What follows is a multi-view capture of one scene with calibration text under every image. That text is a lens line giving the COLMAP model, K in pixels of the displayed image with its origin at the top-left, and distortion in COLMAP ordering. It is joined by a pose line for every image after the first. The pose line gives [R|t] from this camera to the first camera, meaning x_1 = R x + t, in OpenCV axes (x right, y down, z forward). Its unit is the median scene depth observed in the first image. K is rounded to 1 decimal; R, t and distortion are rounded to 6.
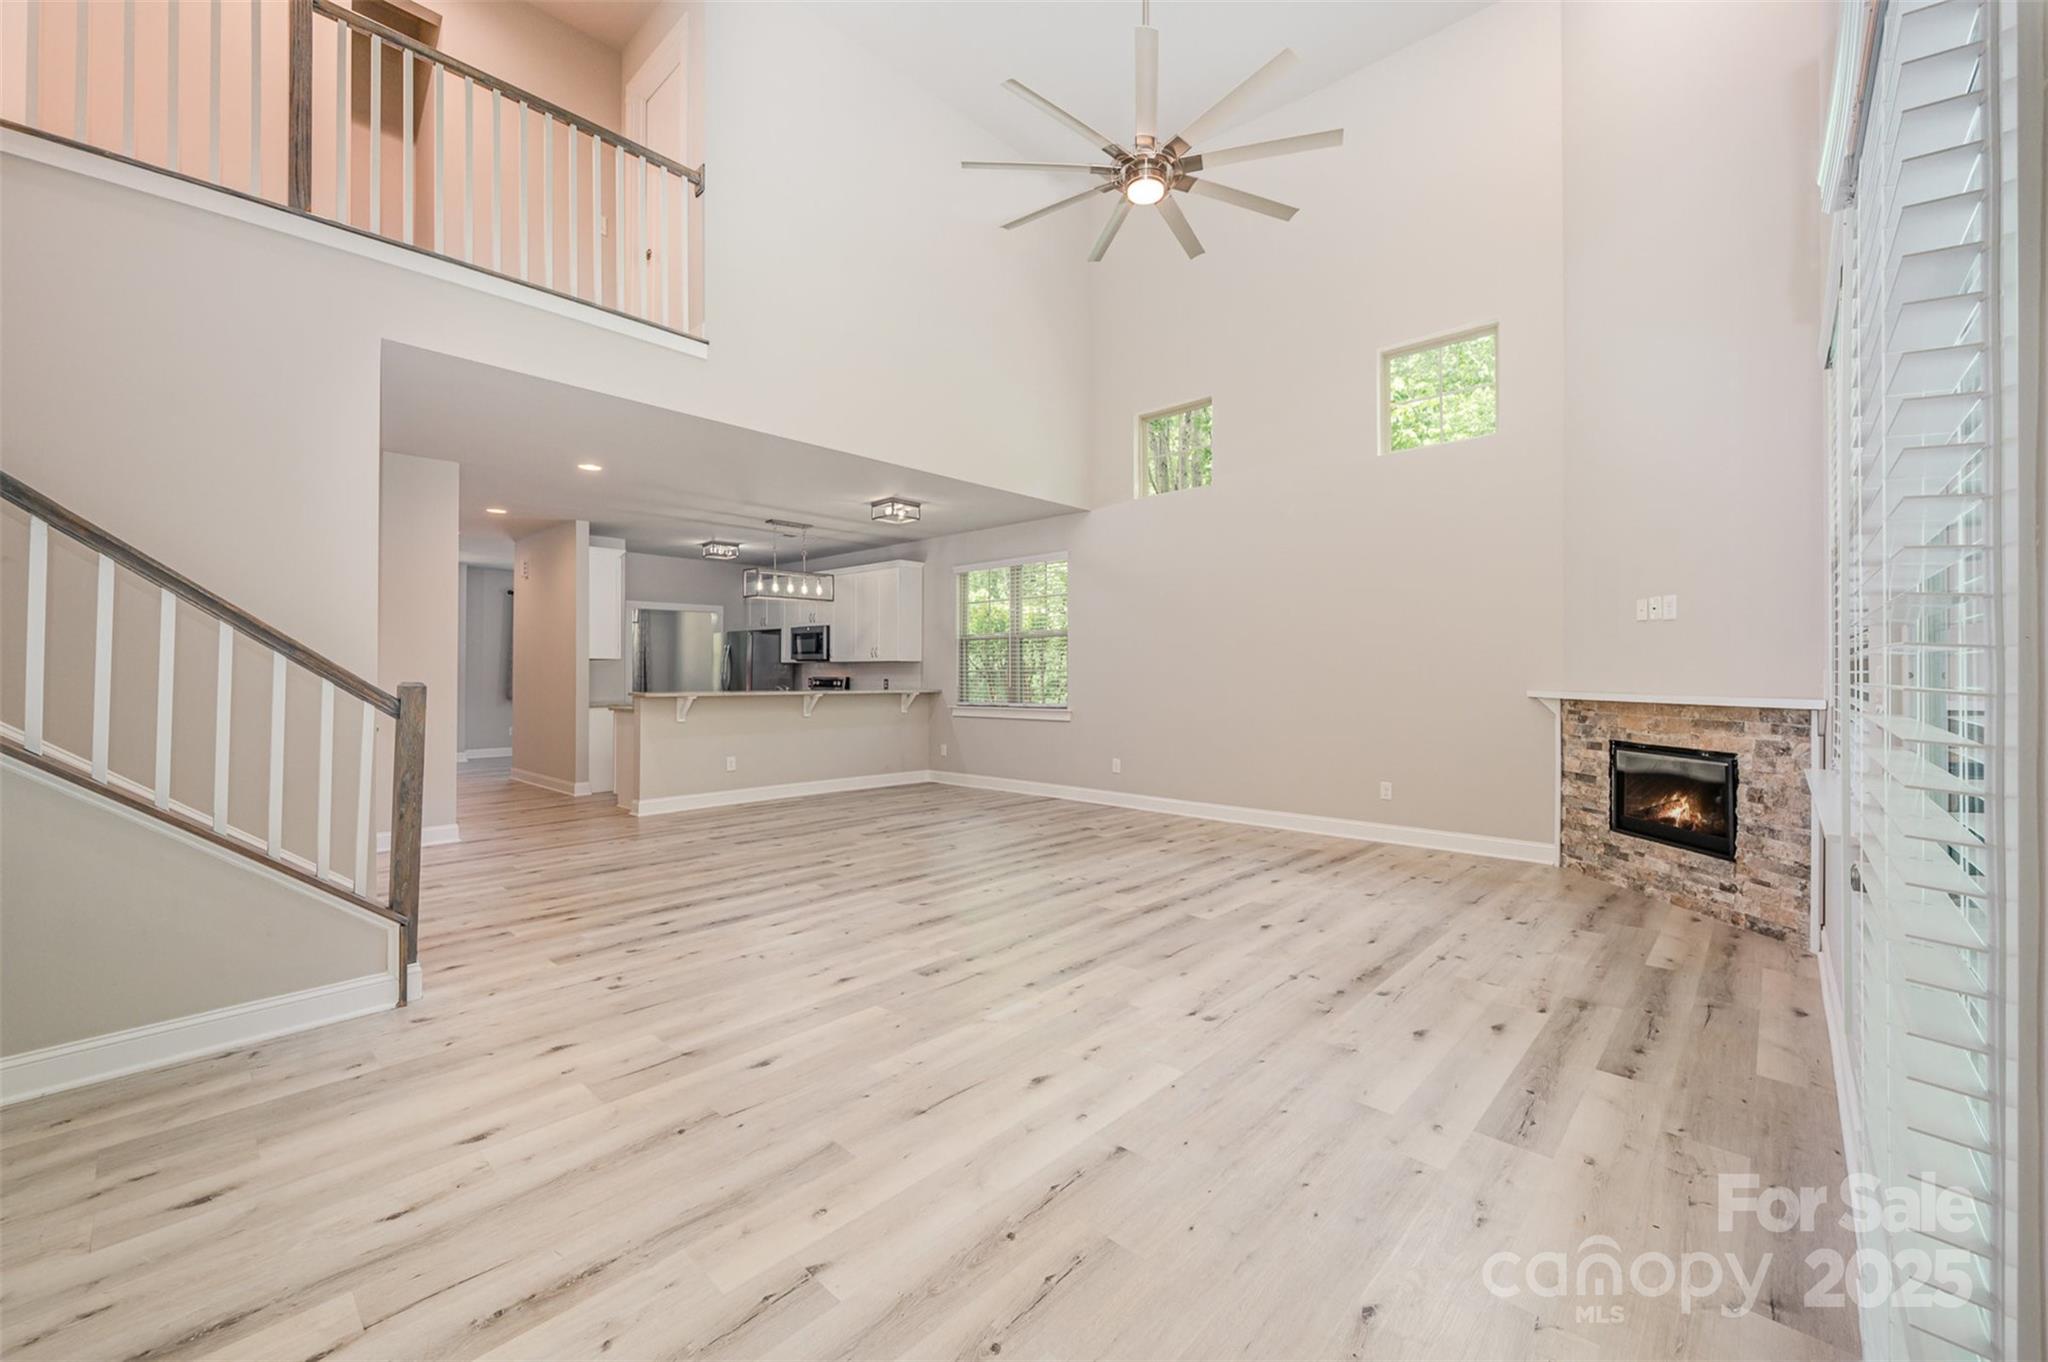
lens RADIAL K [[816.8, 0, 1025.6], [0, 816.8, 678.7], [0, 0, 1]] dist [0.000115, -0.000449]
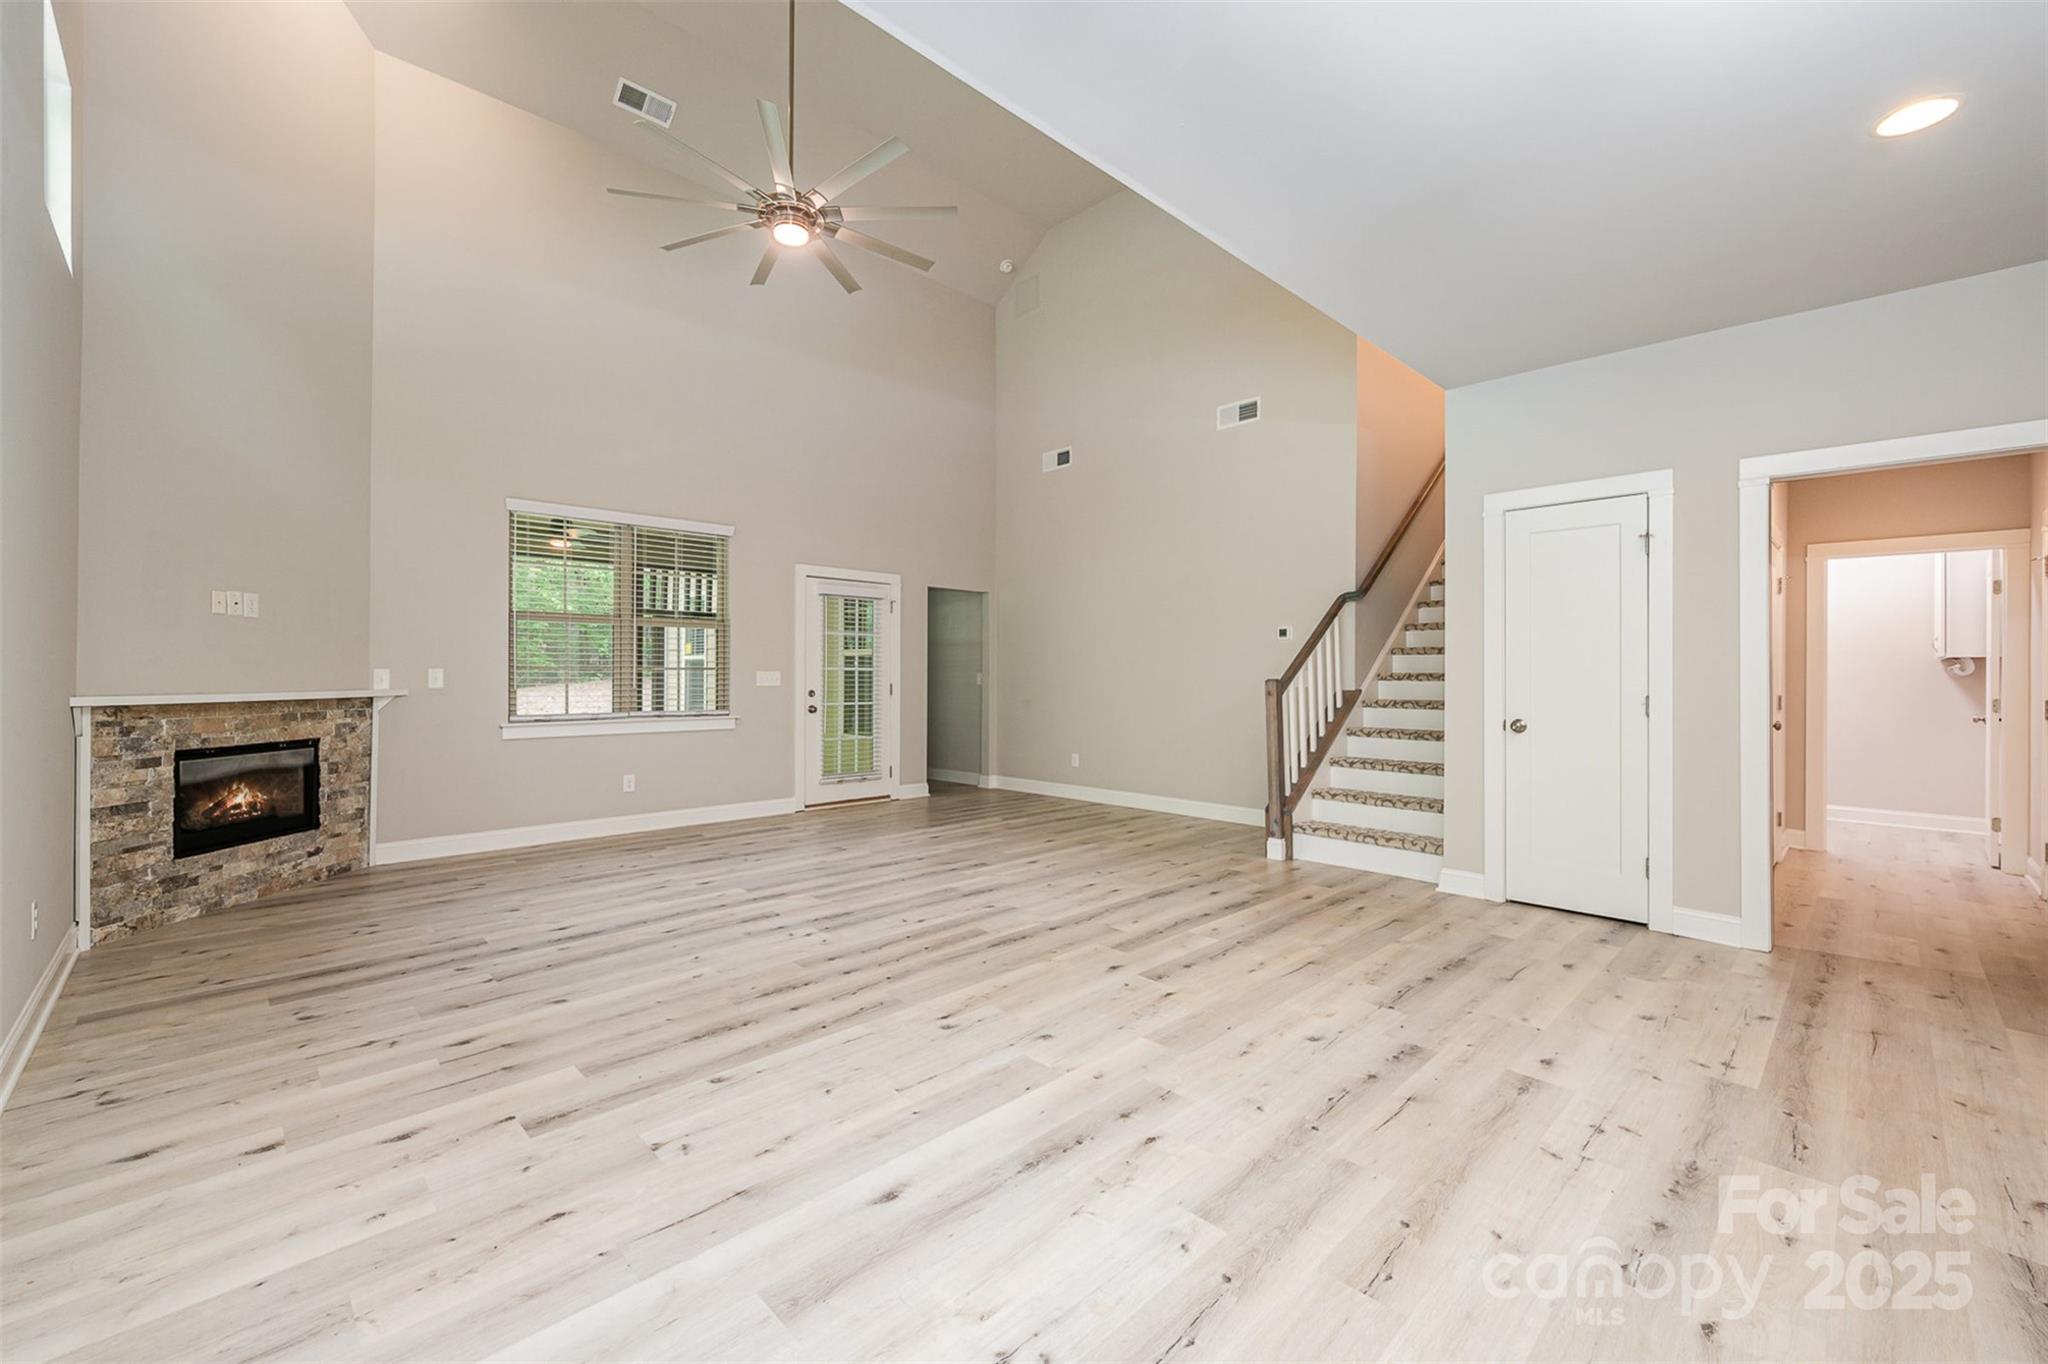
lens RADIAL K [[816.8, 0, 1016.1], [0, 816.8, 680.4], [0, 0, 1]] dist [0.000115, -0.000449]
pose [[-0.998513, -0.002587, 0.054462, -0.198050], [-0.001864, 0.999910, 0.013311, -0.010246], [-0.054491, 0.013190, -0.998427, 1.876287]]
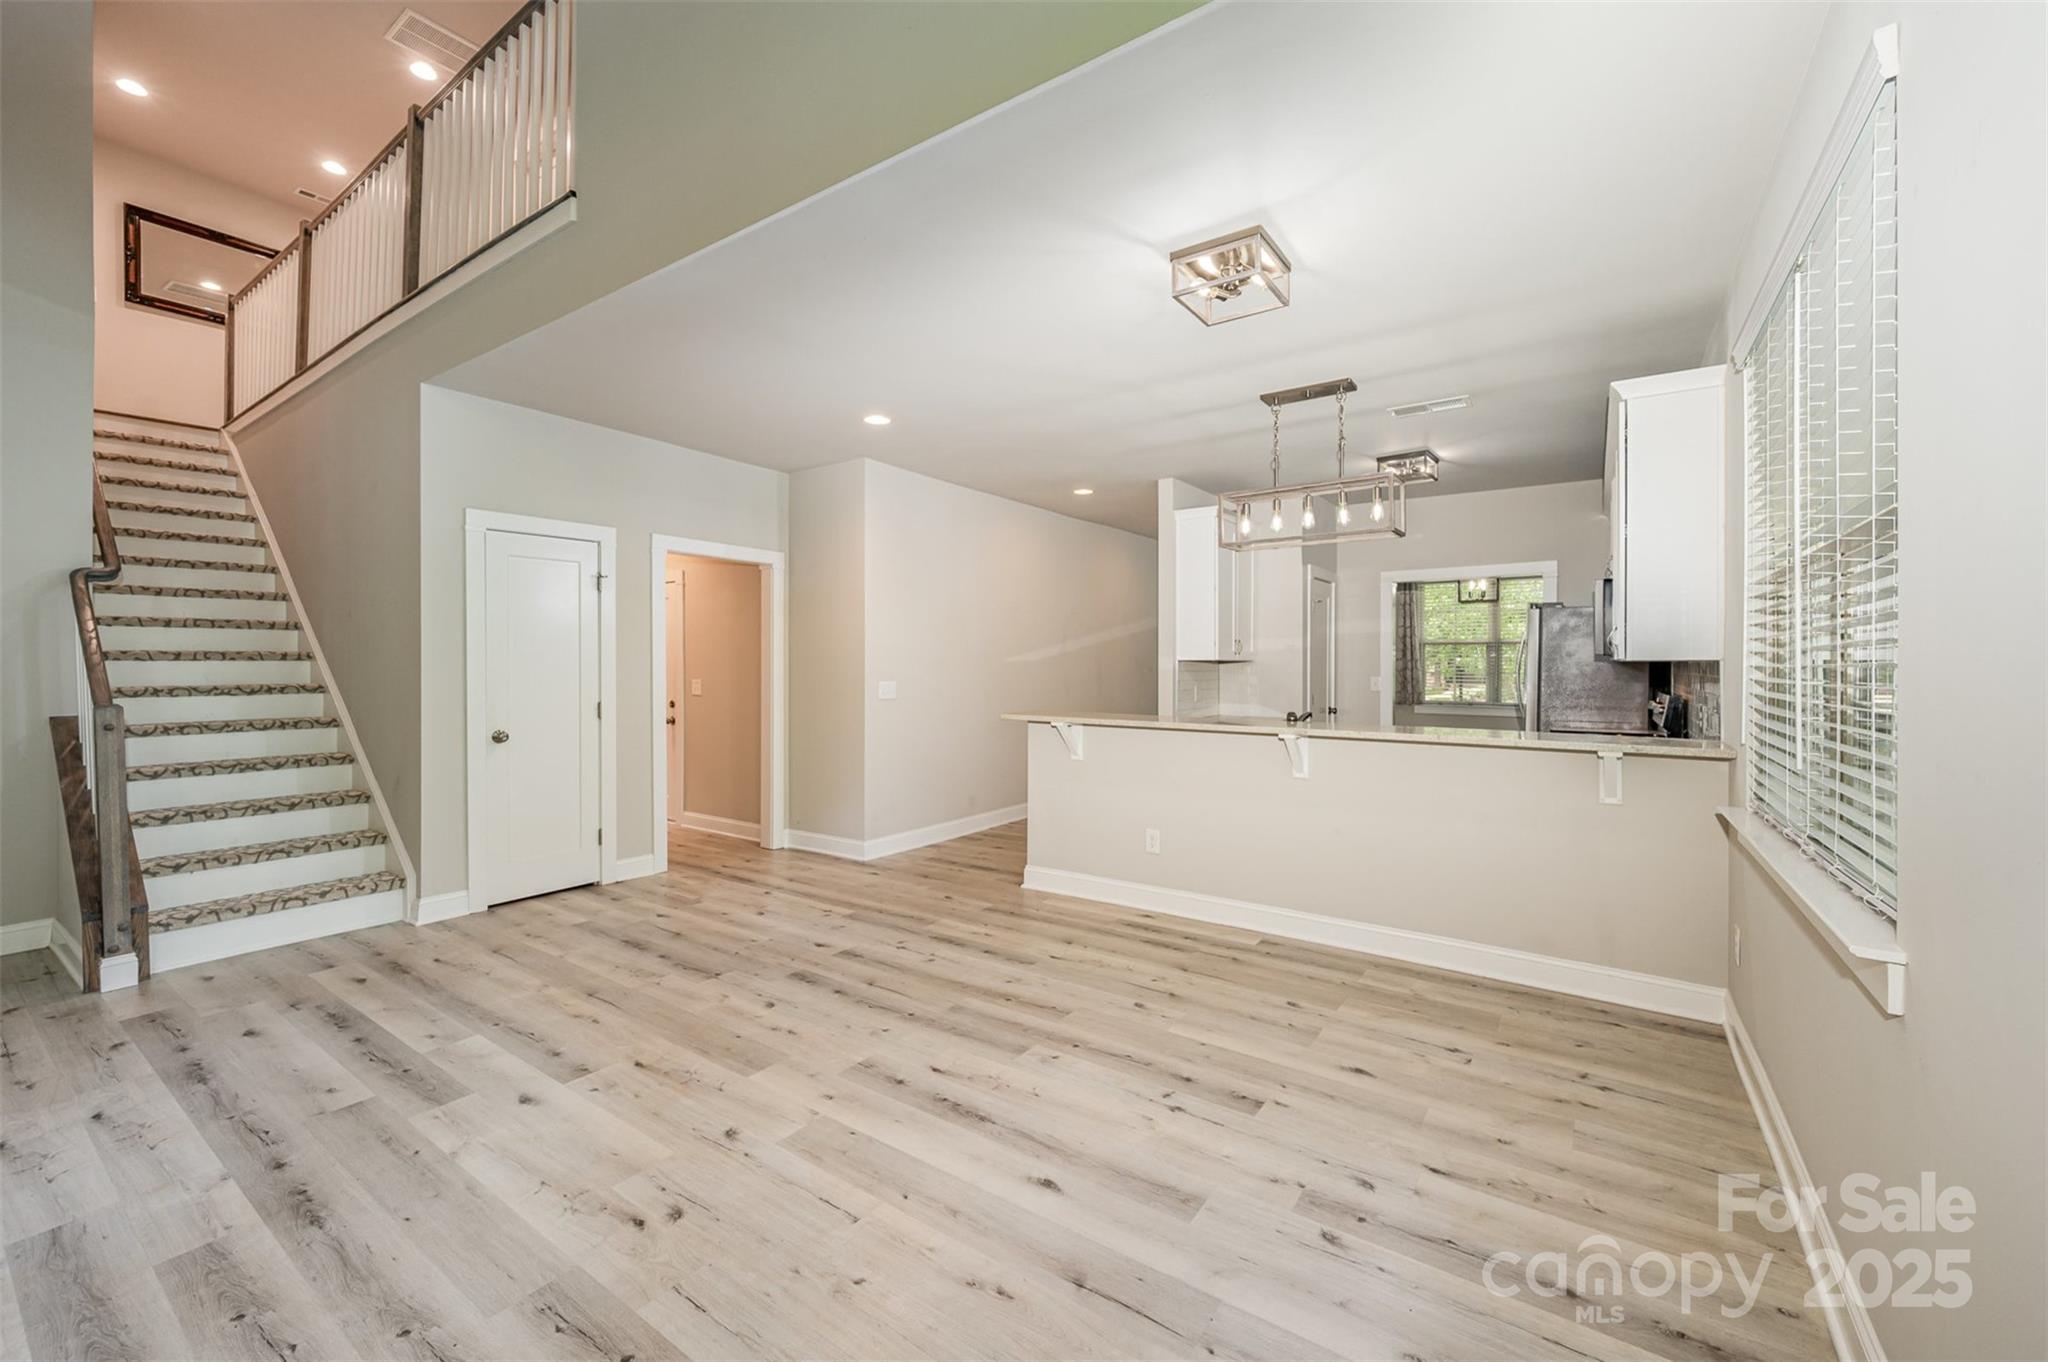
lens RADIAL K [[816.8, 0, 1023.2], [0, 816.8, 678.6], [0, 0, 1]] dist [0.000115, -0.000449]
pose [[0.142159, 0.014554, -0.989737, 0.339427], [-0.007245, 0.999880, 0.013662, -0.033658], [0.989817, 0.005229, 0.142248, 1.387271]]
